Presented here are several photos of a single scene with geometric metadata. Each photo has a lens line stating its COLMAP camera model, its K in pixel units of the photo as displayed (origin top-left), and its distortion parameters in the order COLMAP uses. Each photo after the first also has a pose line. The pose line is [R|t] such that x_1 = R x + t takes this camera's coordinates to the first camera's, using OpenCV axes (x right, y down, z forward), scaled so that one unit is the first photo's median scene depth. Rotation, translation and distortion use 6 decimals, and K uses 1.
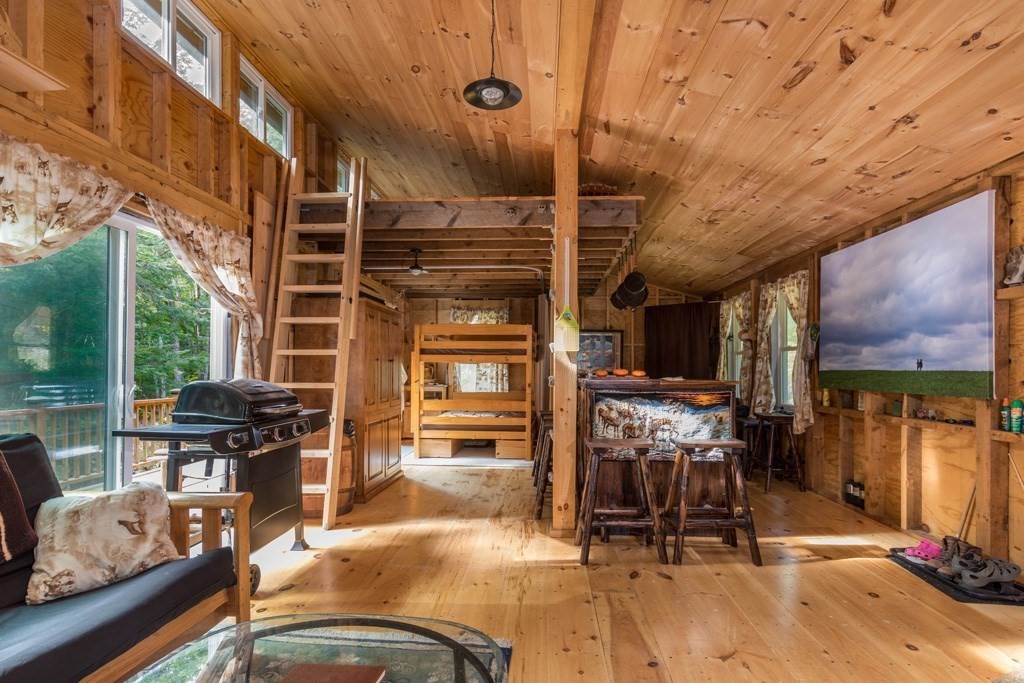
lens RADIAL K [[508.9, 0, 526.5], [0, 508.9, 368.8], [0, 0, 1]] dist [0.000081, 0.000413]
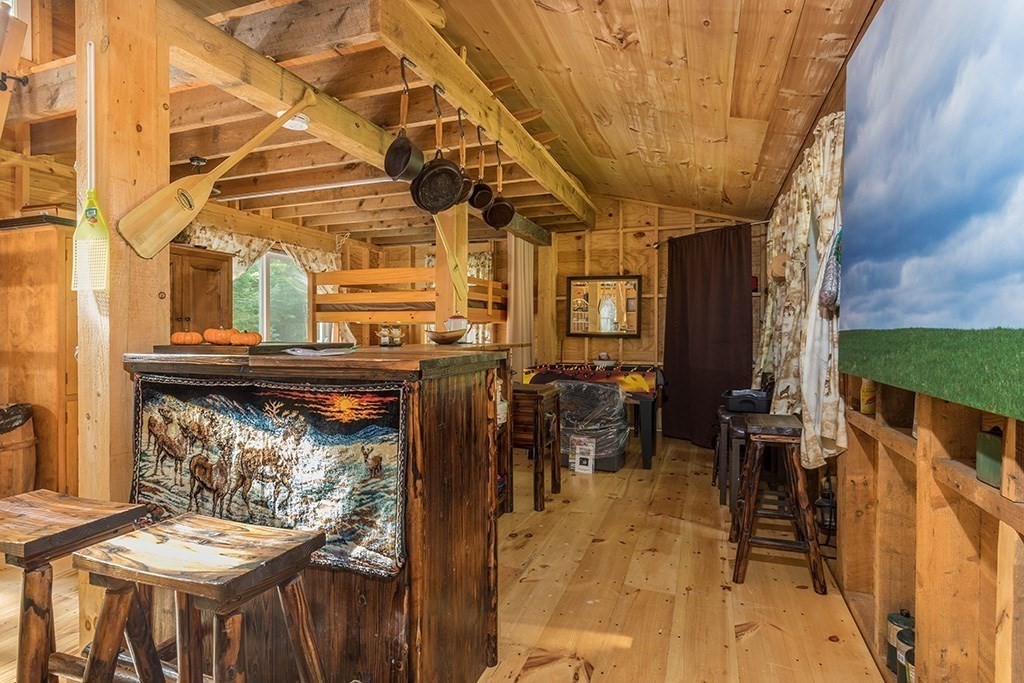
lens RADIAL K [[508.9, 0, 516.7], [0, 508.9, 337.0], [0, 0, 1]] dist [0.000081, 0.000413]
pose [[0.954137, -0.001099, -0.299370, 0.419097], [0.004348, 0.999939, 0.010188, 0.002909], [0.299340, -0.011022, 0.954083, 0.482160]]
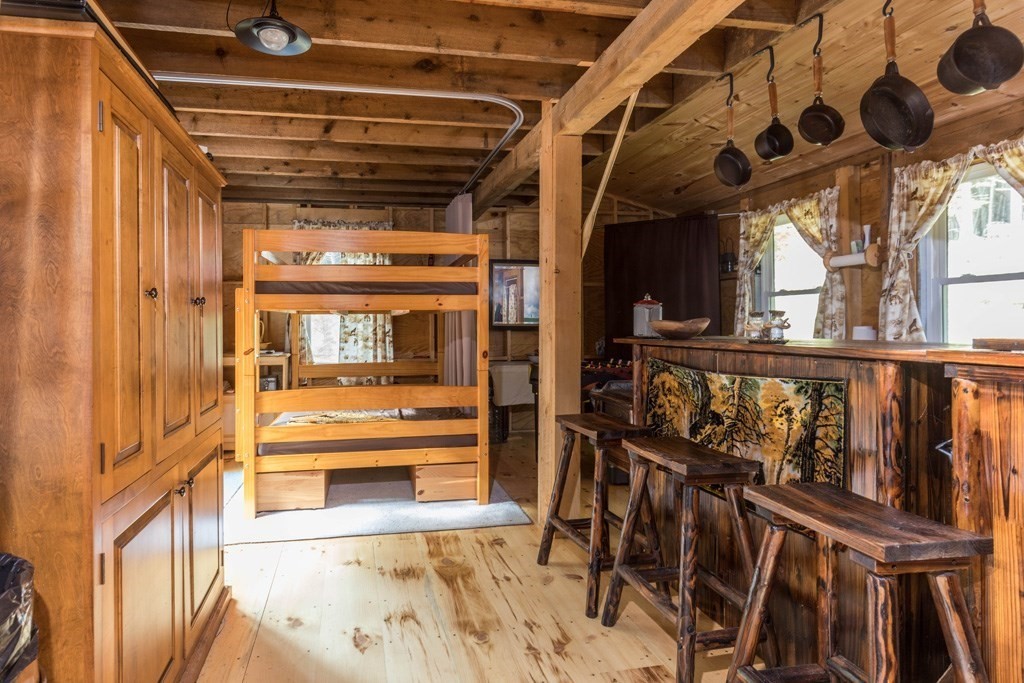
lens RADIAL K [[532.8, 0, 457.5], [0, 532.8, 325.4], [0, 0, 1]] dist [-0.006277, -0.000763]
pose [[0.974791, -0.015531, 0.222580, -0.183143], [0.014507, 0.999875, 0.006236, -0.000903], [-0.222649, -0.002850, 0.974894, 0.648687]]
